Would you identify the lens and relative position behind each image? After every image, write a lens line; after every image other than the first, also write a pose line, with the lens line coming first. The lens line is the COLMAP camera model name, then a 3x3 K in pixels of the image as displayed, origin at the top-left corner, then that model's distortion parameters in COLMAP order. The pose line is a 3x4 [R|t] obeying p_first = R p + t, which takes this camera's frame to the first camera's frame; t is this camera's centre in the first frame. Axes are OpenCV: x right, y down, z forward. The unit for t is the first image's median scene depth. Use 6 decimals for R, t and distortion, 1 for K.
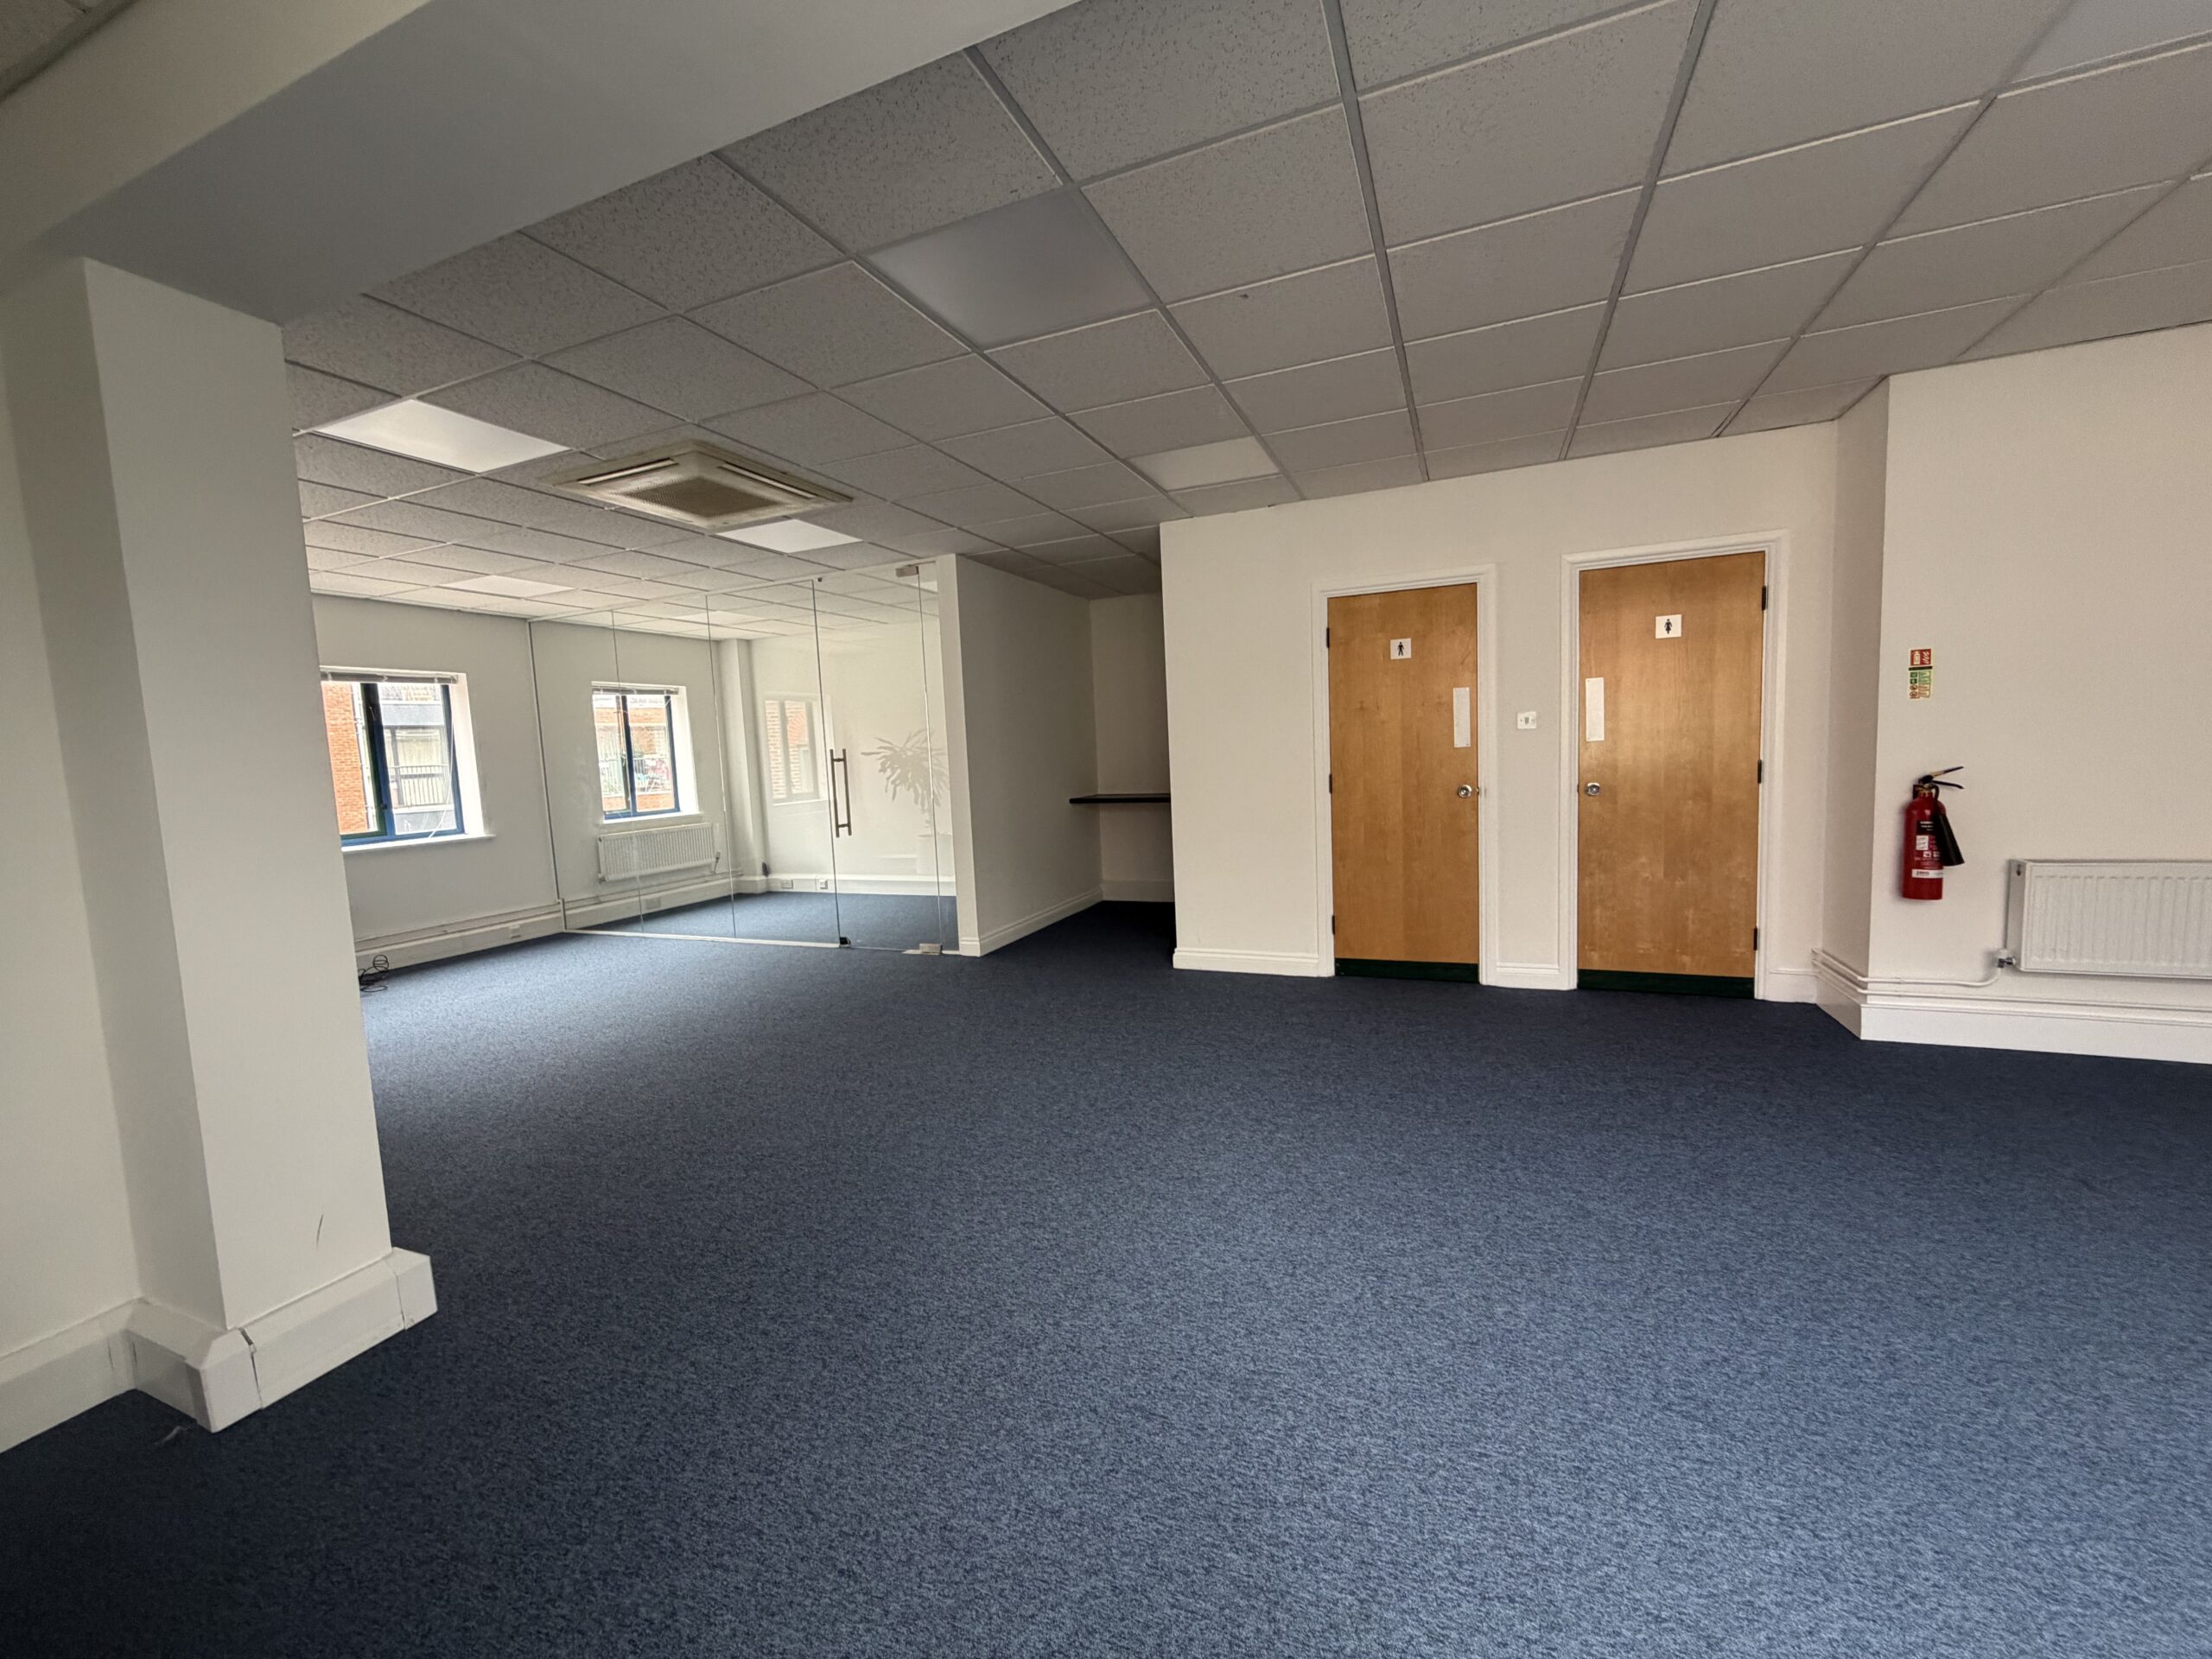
lens RADIAL K [[885.4, 0, 1097.3], [0, 885.4, 832.6], [0, 0, 1]] dist [-0.000581, 0.000662]
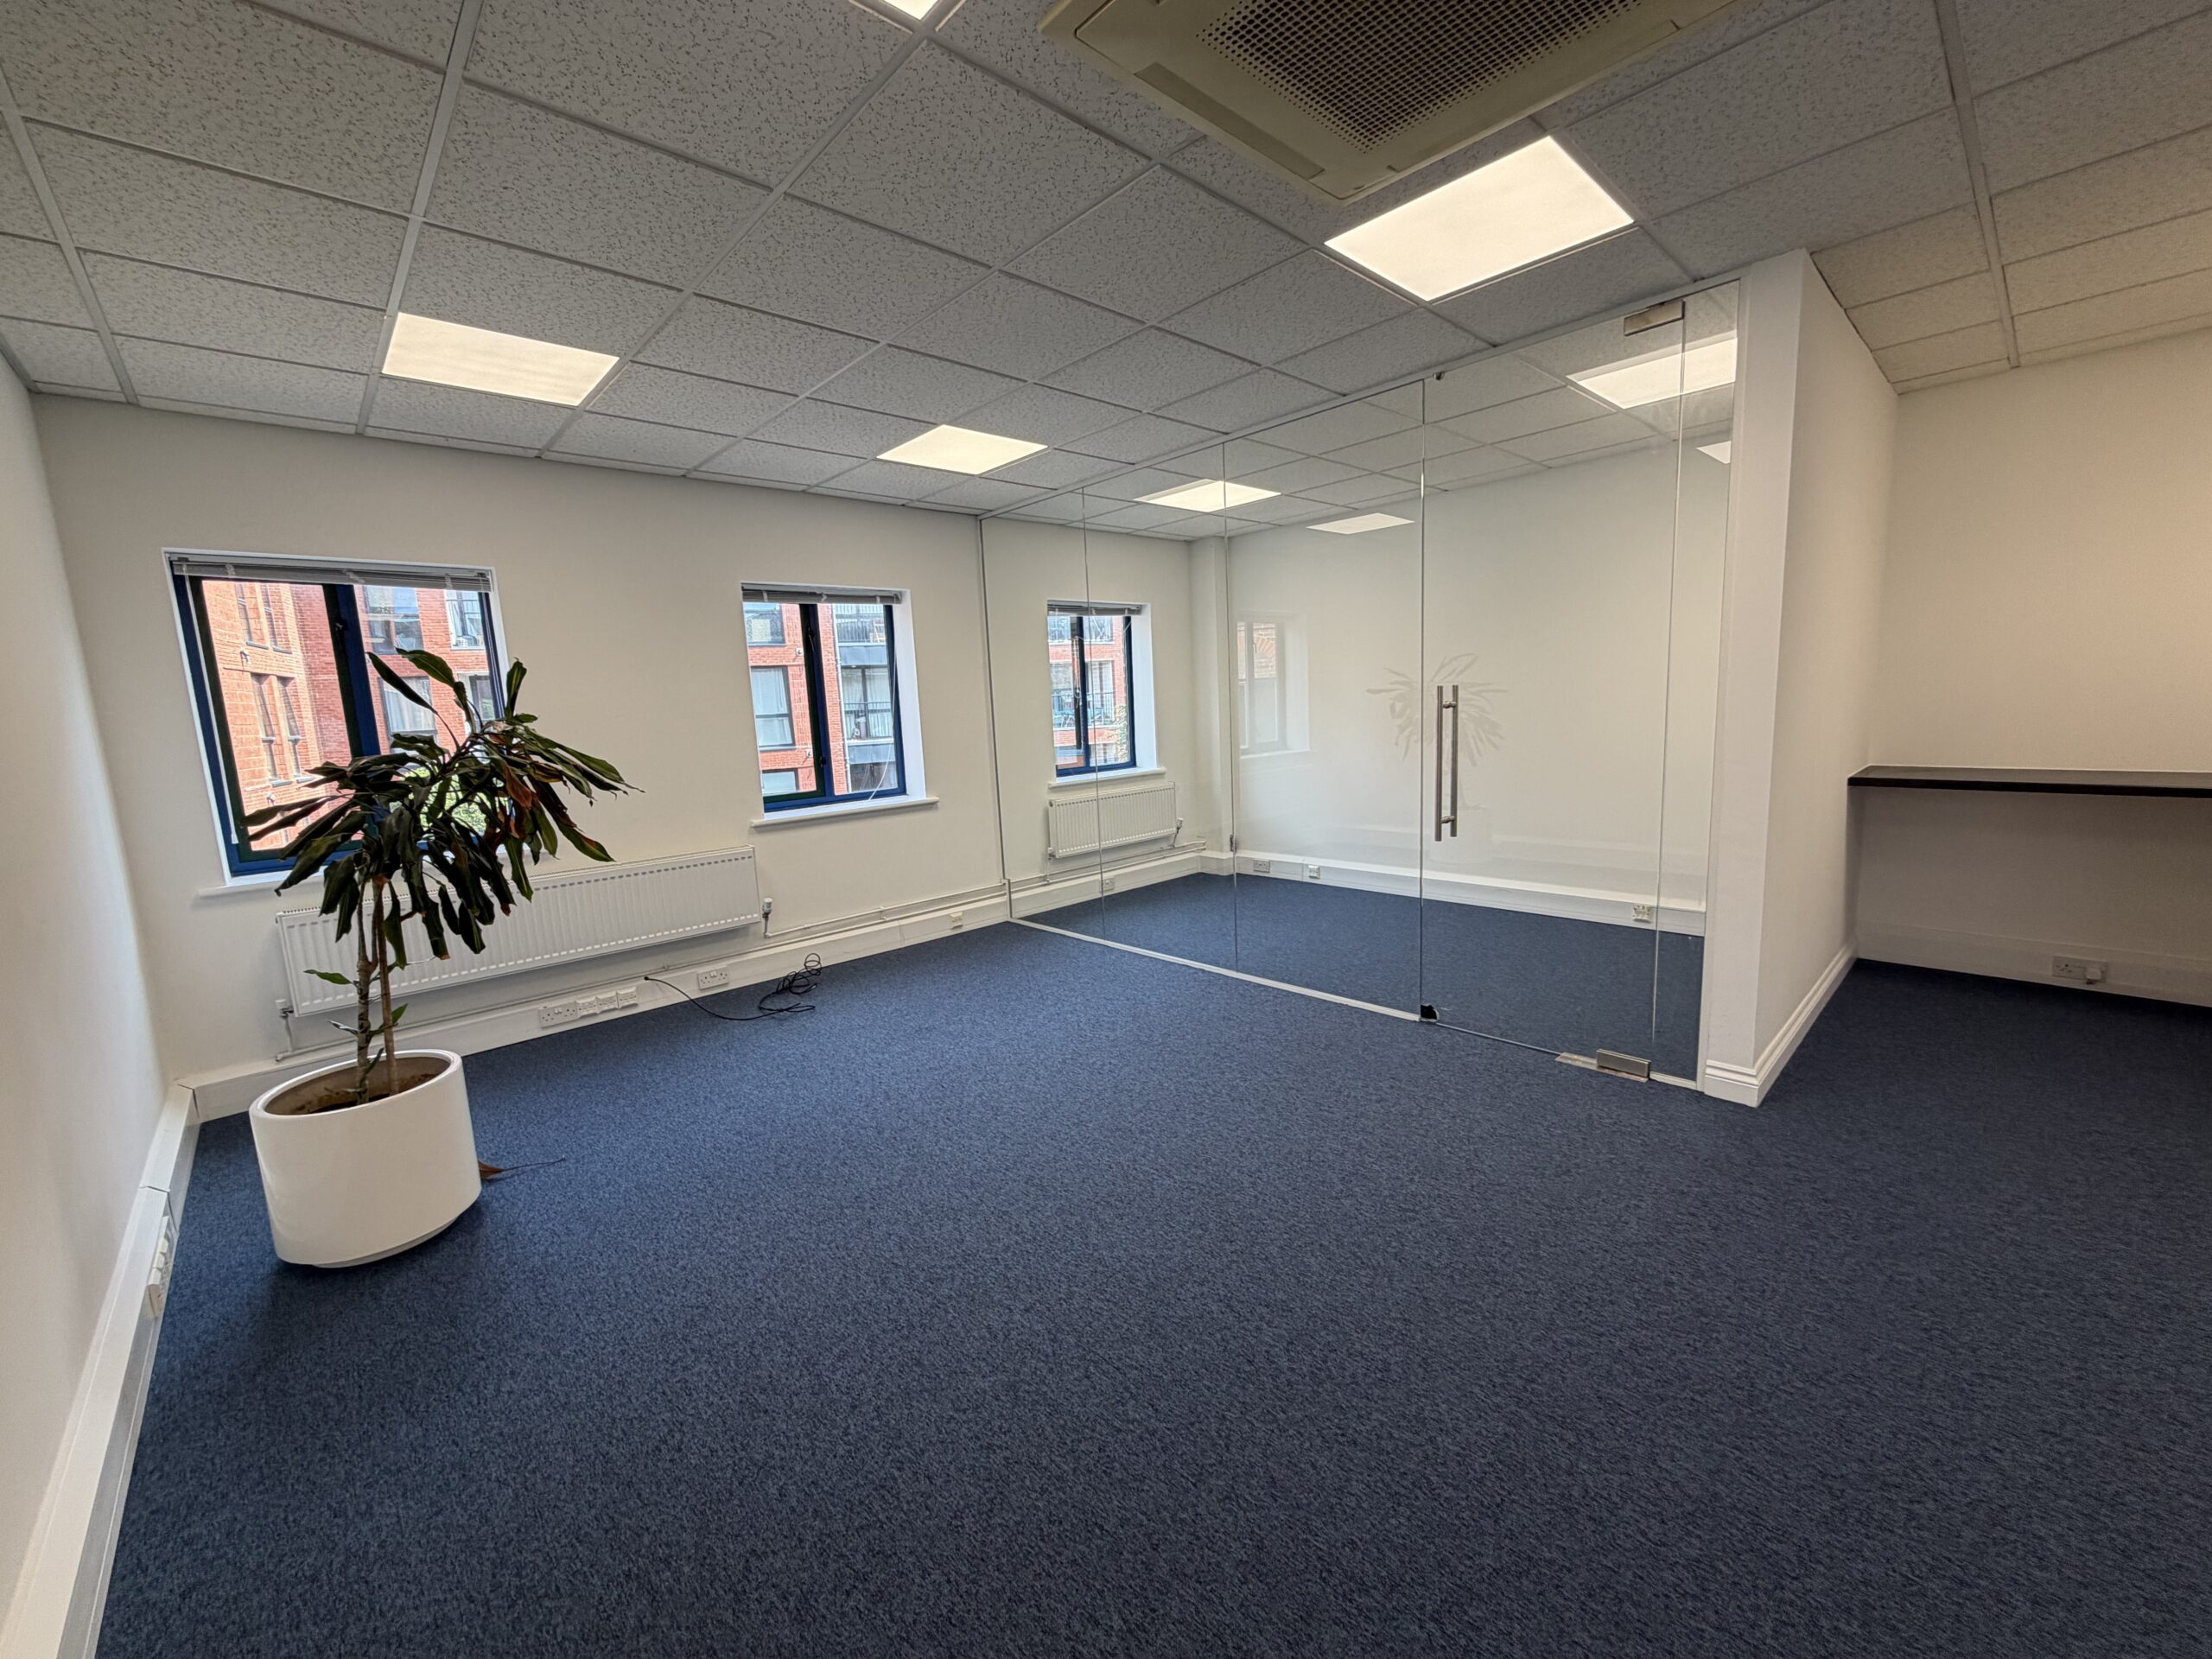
lens RADIAL K [[885.4, 0, 1103.5], [0, 885.4, 831.7], [0, 0, 1]] dist [-0.000581, 0.000662]
pose [[0.916209, 0.062497, -0.395796, -0.350520], [-0.034192, 0.996353, 0.078176, -0.050204], [0.399238, -0.058093, 0.915005, 0.509438]]
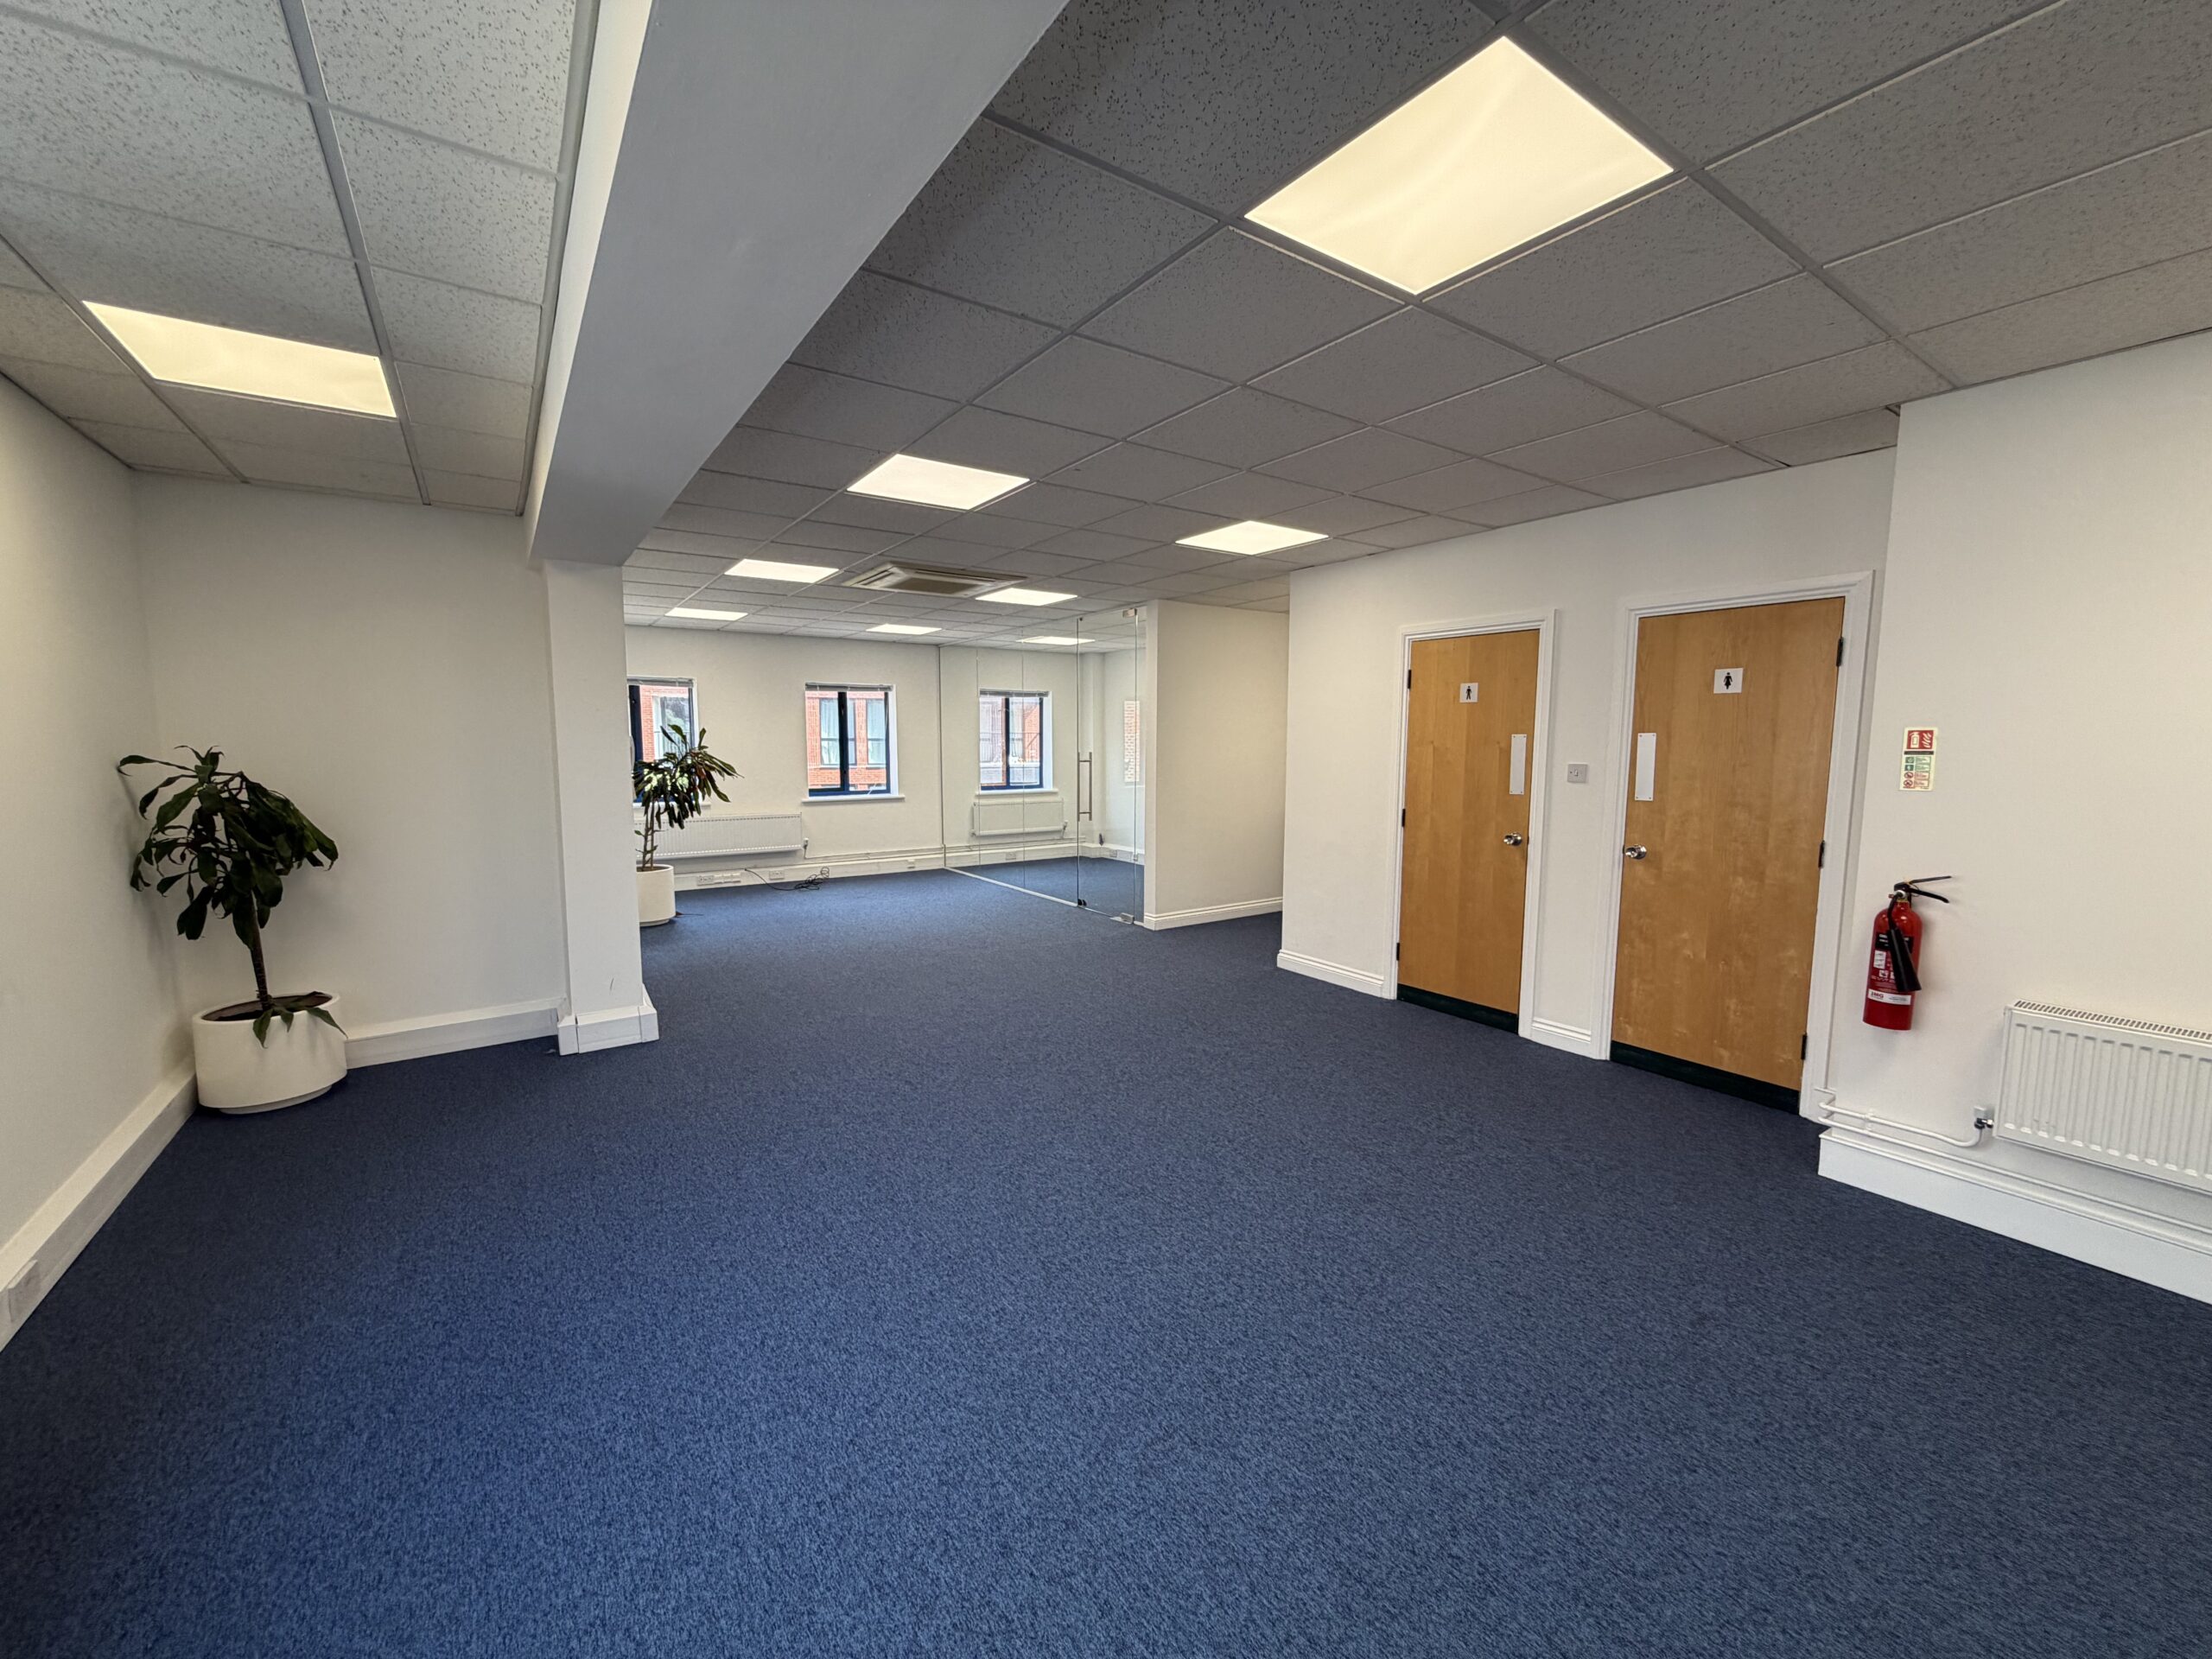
lens RADIAL K [[885.4, 0, 1094.5], [0, 885.4, 832.6], [0, 0, 1]] dist [-0.000581, 0.000662]
pose [[0.839954, 0.104926, -0.532417, 0.538650], [-0.091153, 0.994469, 0.052181, -0.061734], [0.534947, 0.004702, 0.844872, -0.087020]]
